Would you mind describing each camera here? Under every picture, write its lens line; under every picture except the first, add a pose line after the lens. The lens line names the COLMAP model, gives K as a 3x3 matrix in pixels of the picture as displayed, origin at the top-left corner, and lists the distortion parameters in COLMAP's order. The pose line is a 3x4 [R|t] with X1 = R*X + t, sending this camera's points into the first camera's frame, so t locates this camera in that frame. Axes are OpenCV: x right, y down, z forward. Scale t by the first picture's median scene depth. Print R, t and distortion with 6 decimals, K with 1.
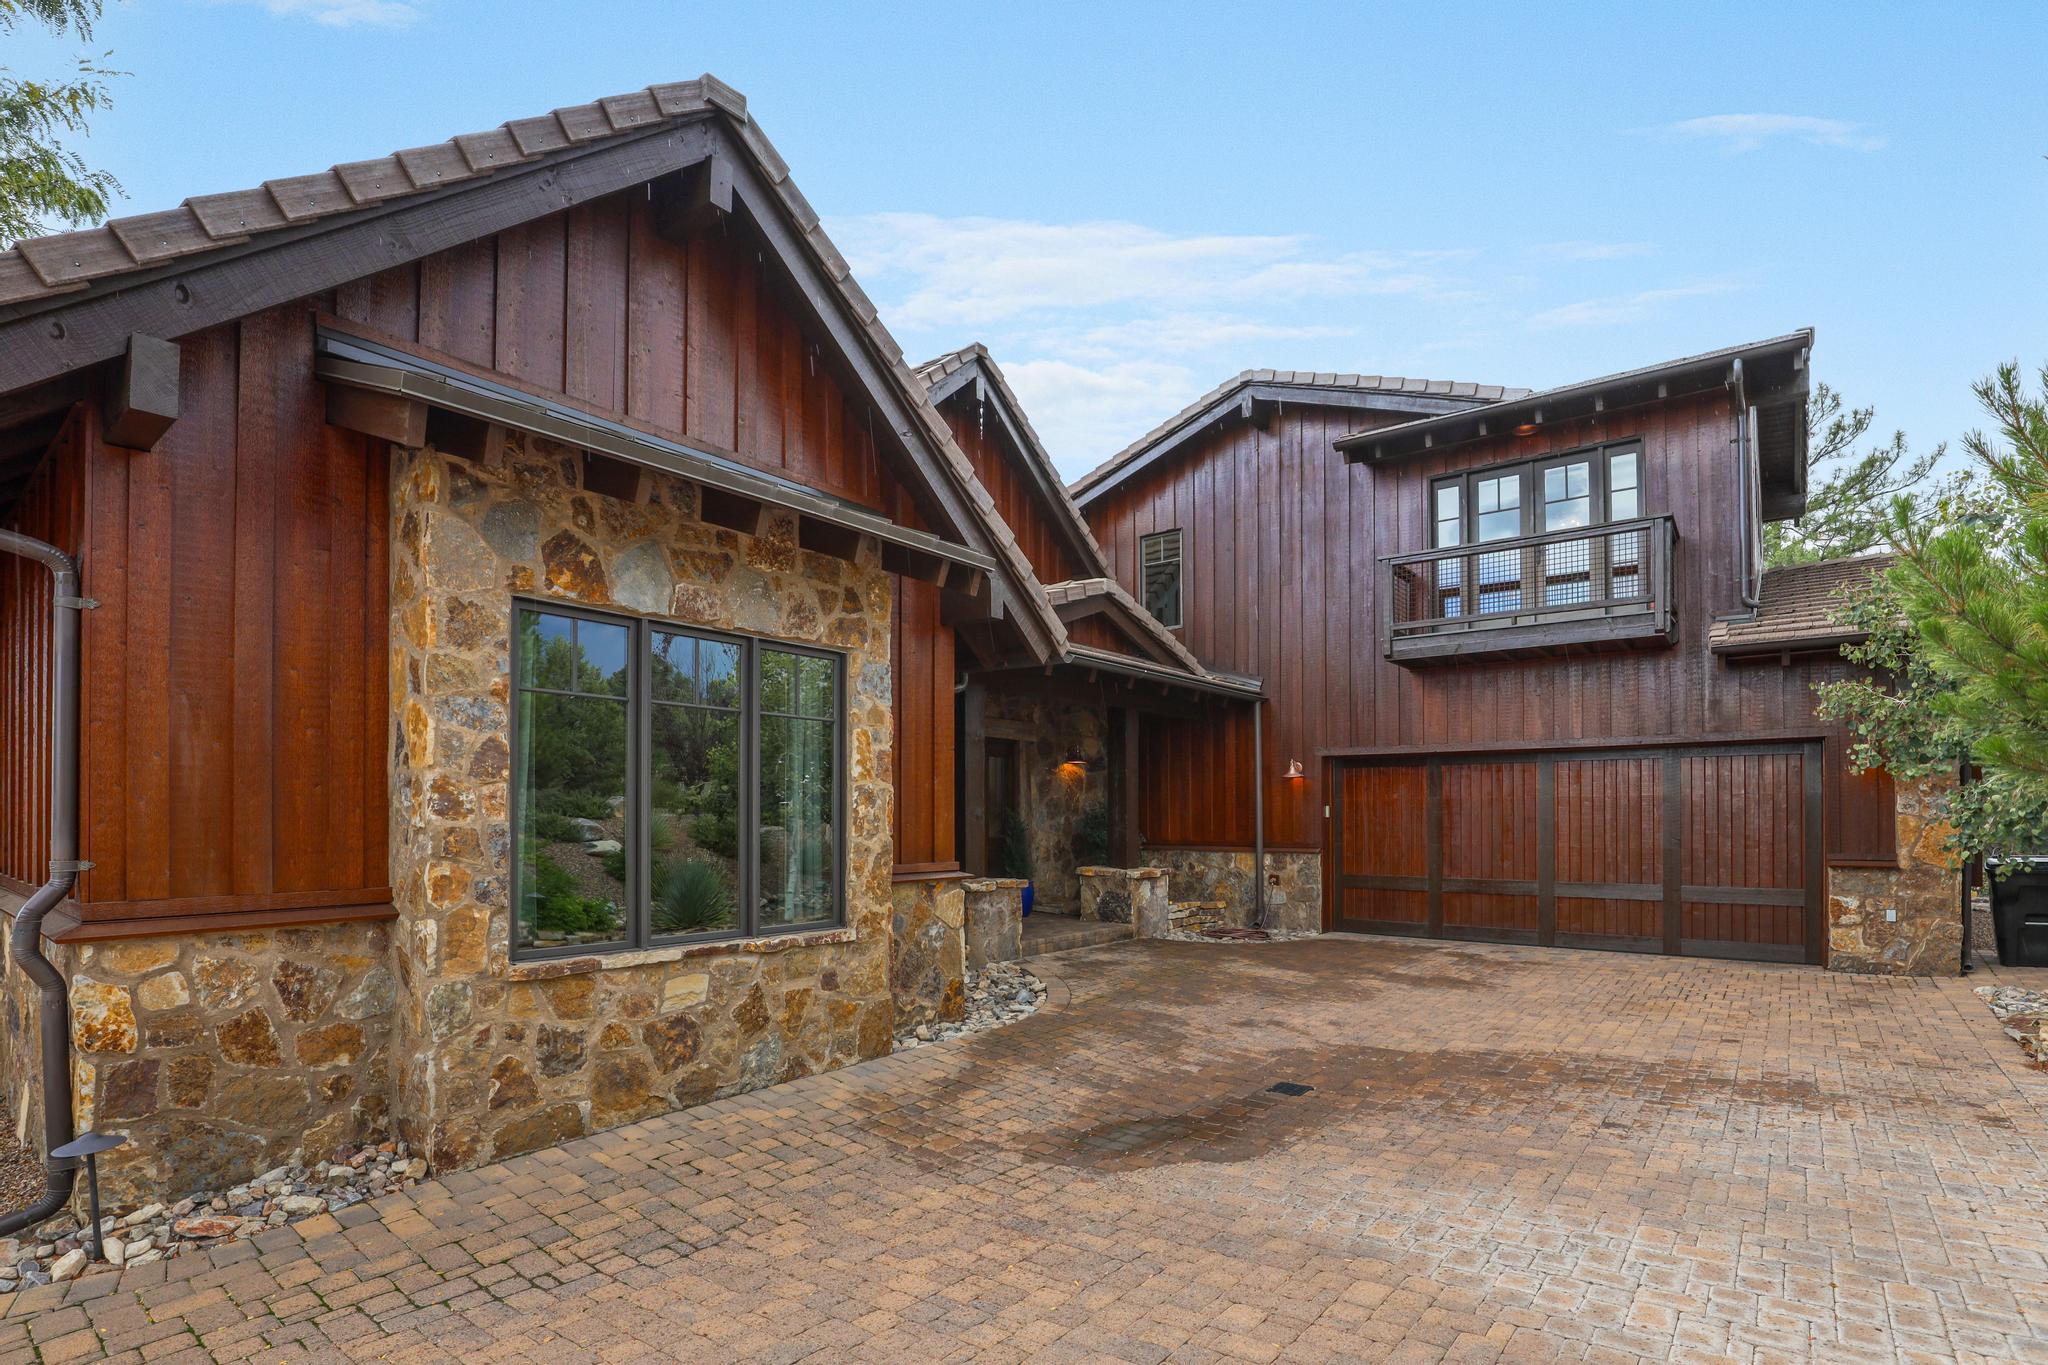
lens RADIAL K [[938.8, 0, 892.6], [0, 938.8, 829.4], [0, 0, 1]] dist [-0.028343, 0.002176]
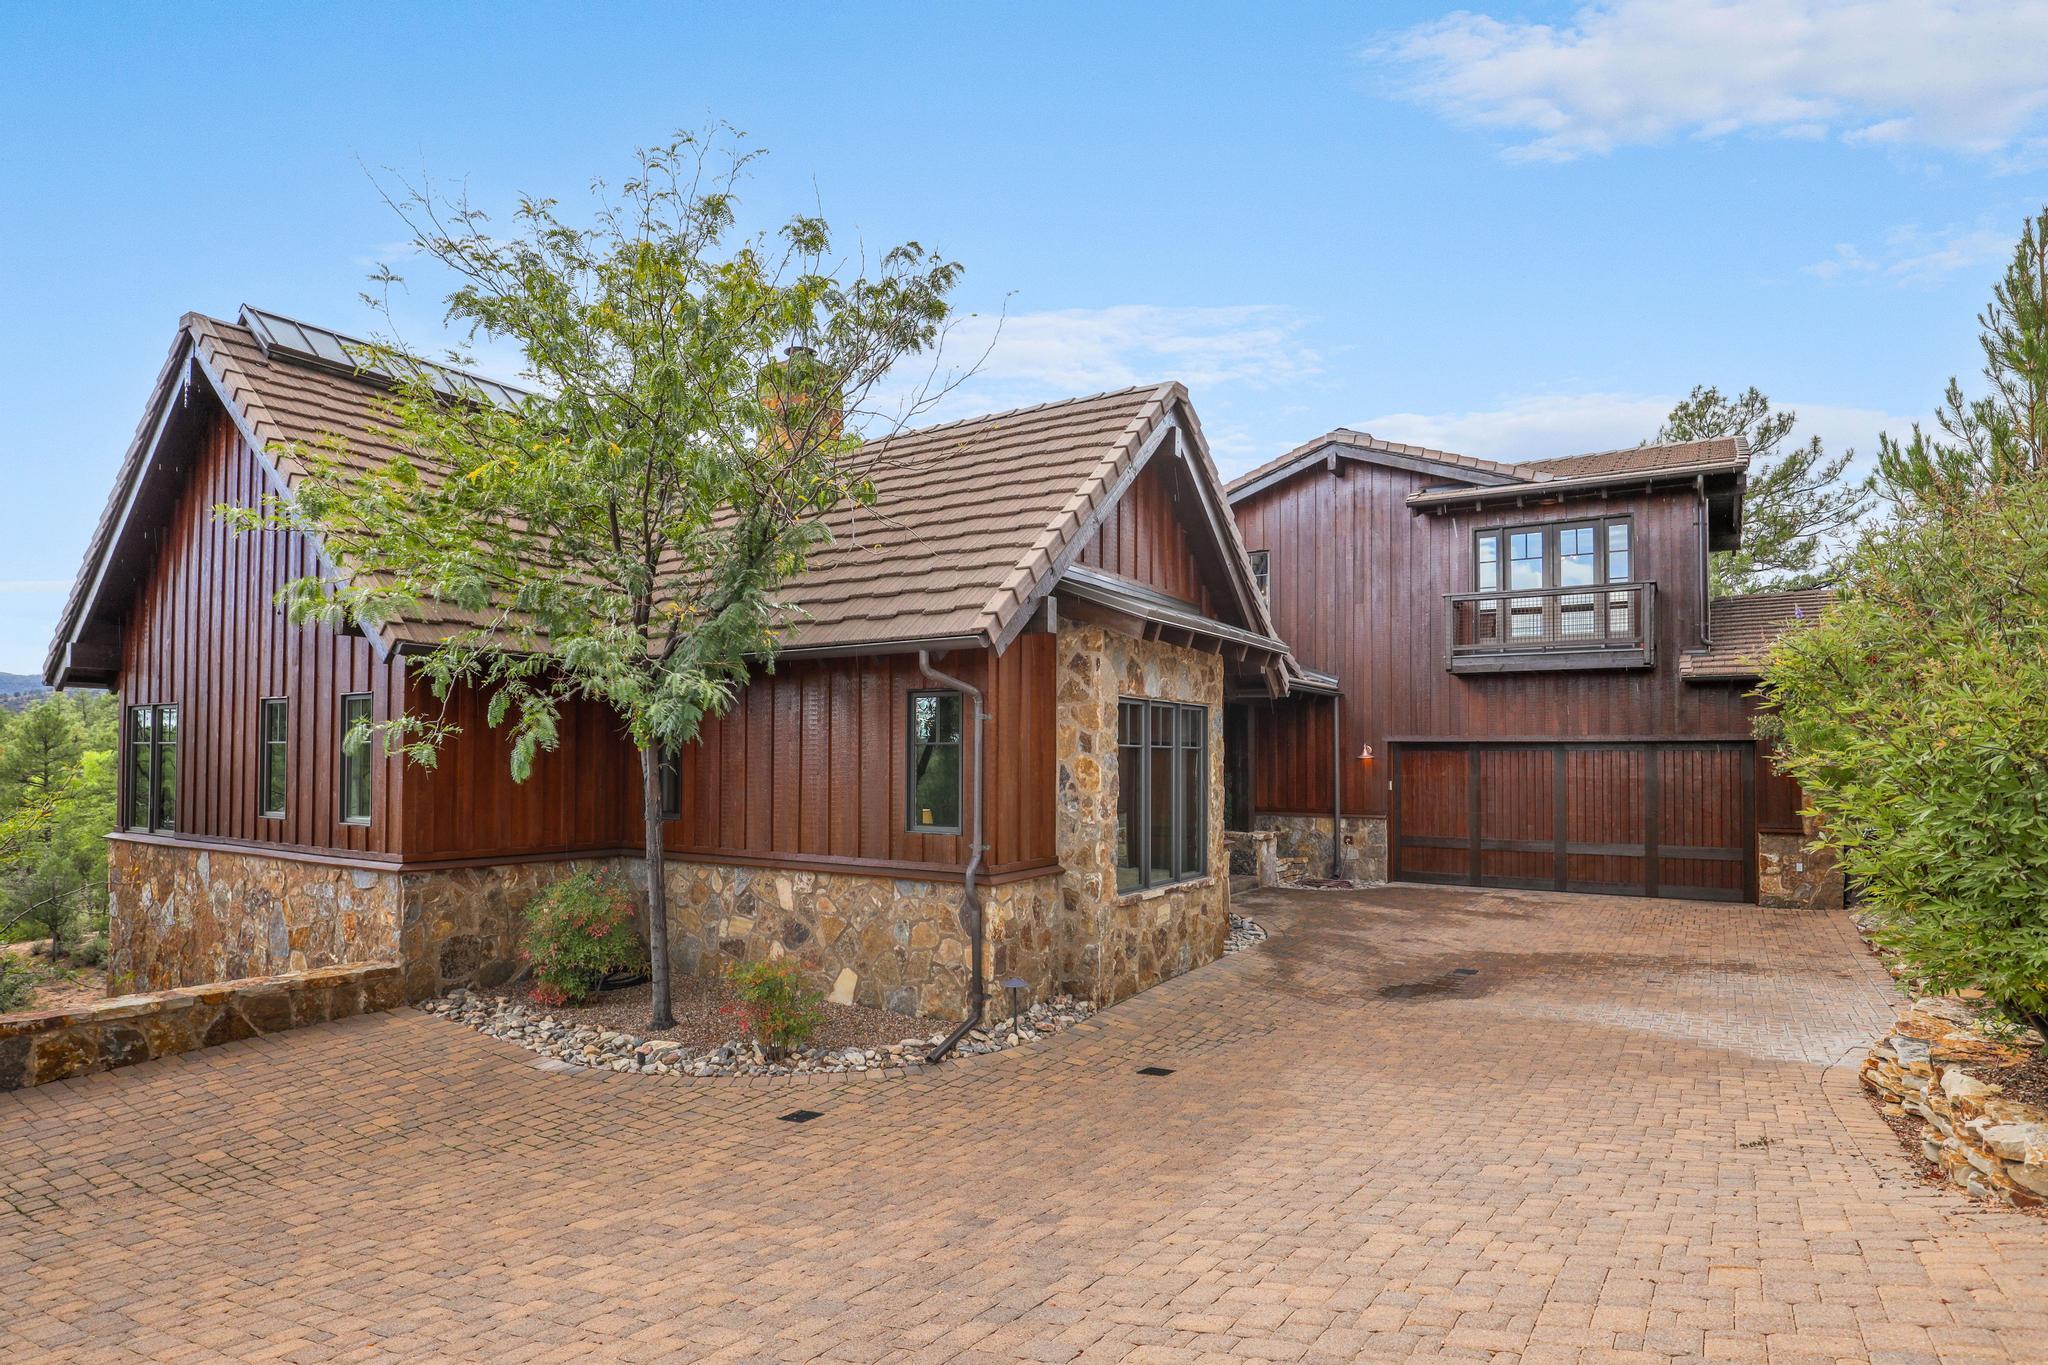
lens RADIAL K [[1104.2, 0, 876.4], [0, 1104.2, 753.6], [0, 0, 1]] dist [-0.013233, 0.000430]
pose [[0.992629, 0.007707, 0.120951, -0.489384], [-0.005981, 0.999875, -0.014631, -0.044248], [-0.121049, 0.013799, 0.992551, -0.472850]]
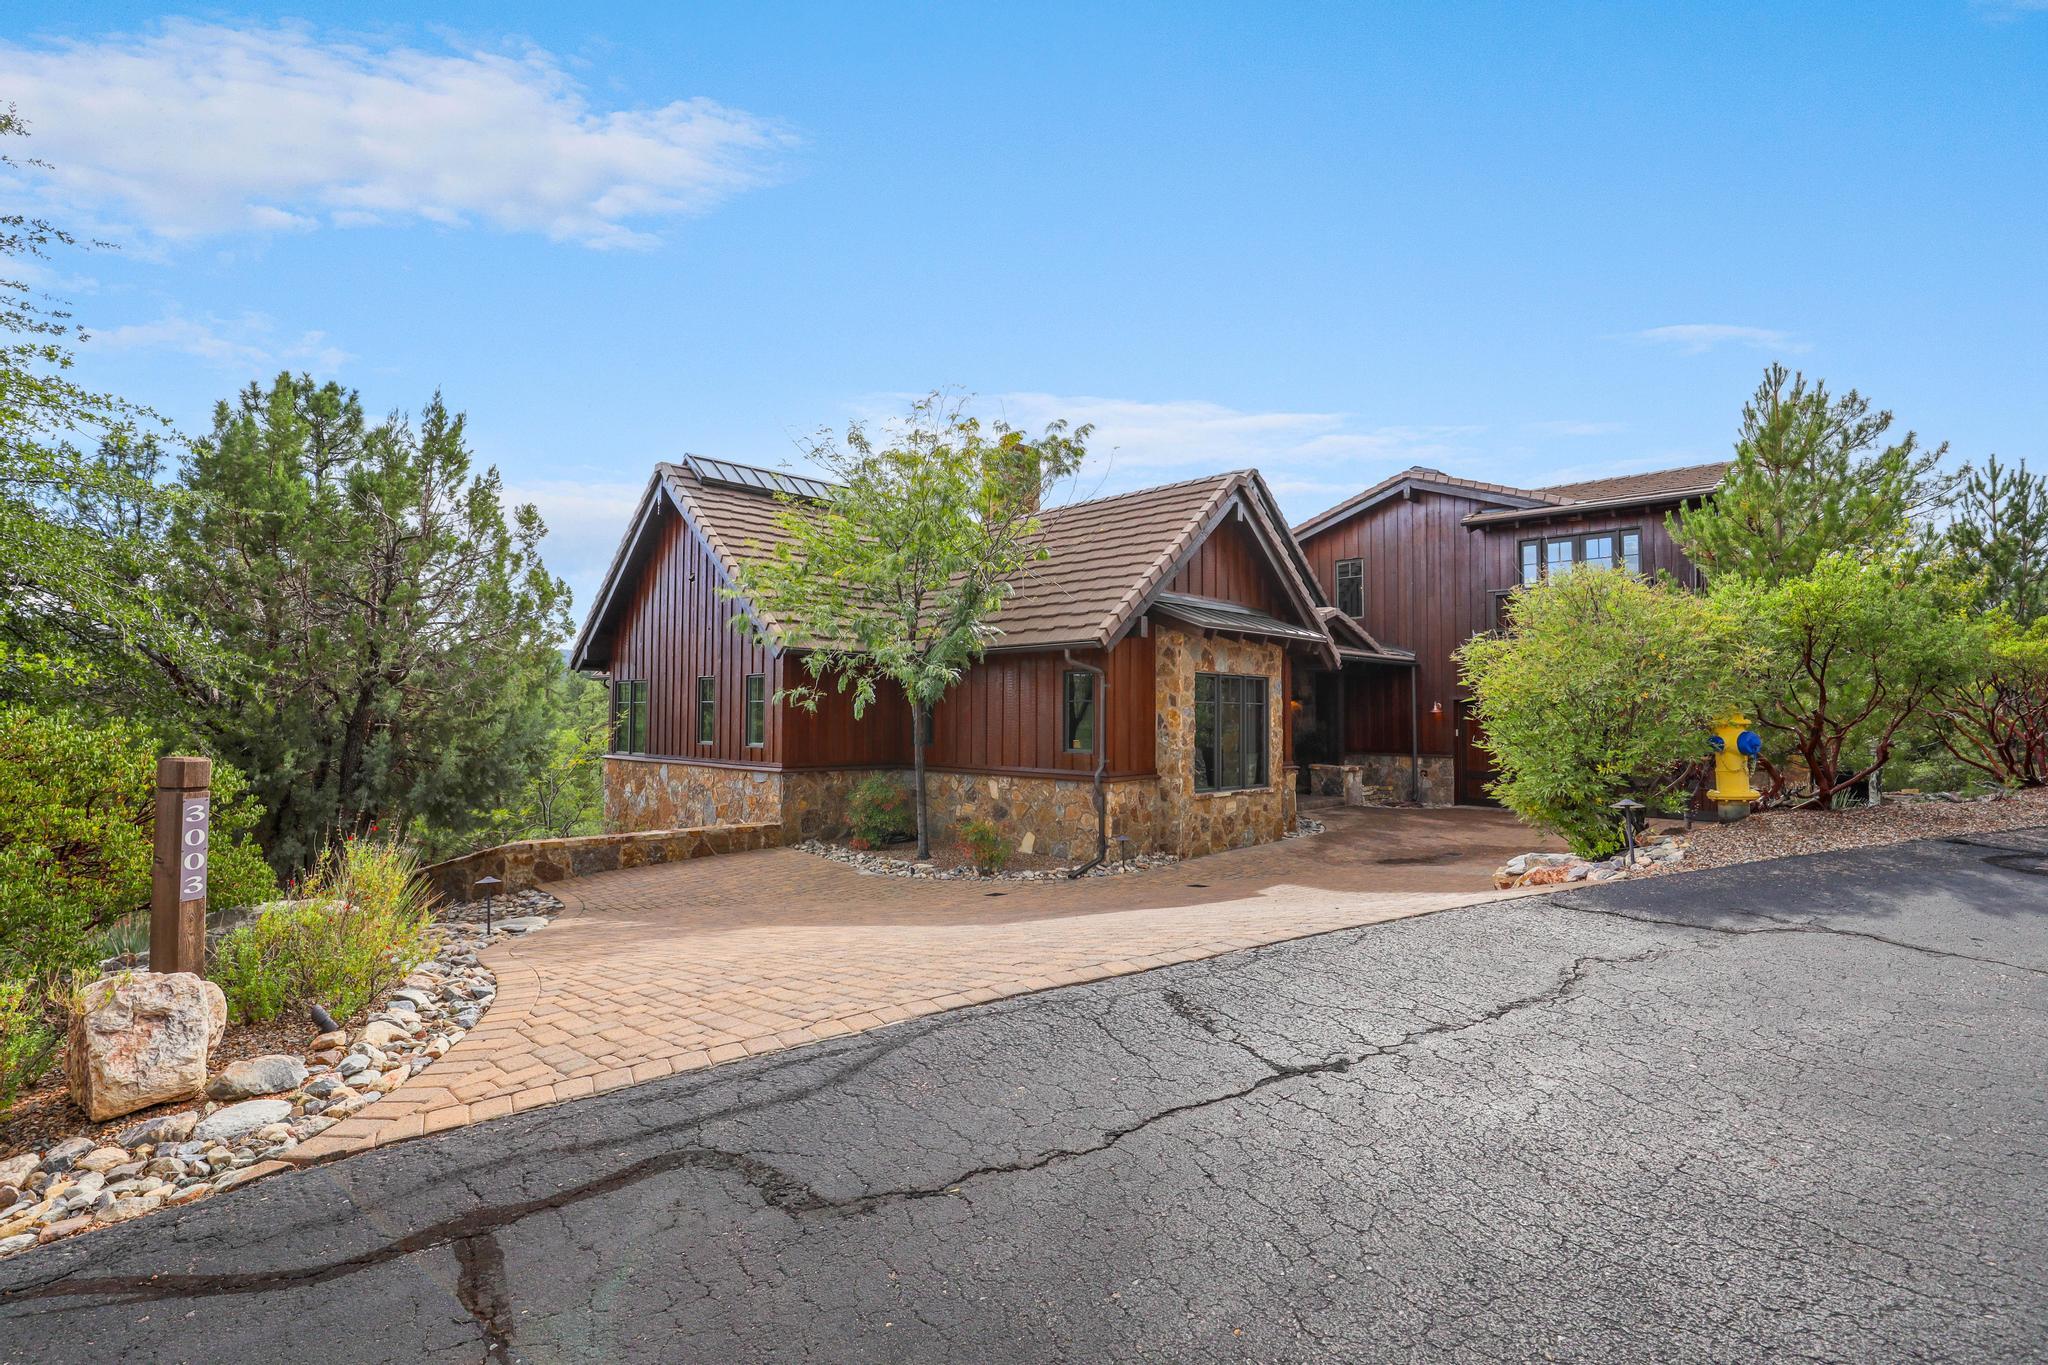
lens RADIAL K [[938.8, 0, 913.0], [0, 938.8, 698.2], [0, 0, 1]] dist [-0.028343, 0.002176]
pose [[0.997187, 0.006543, -0.074669, -0.468186], [-0.008675, 0.999563, -0.028270, -0.031174], [0.074452, 0.028838, 0.996808, -0.900091]]
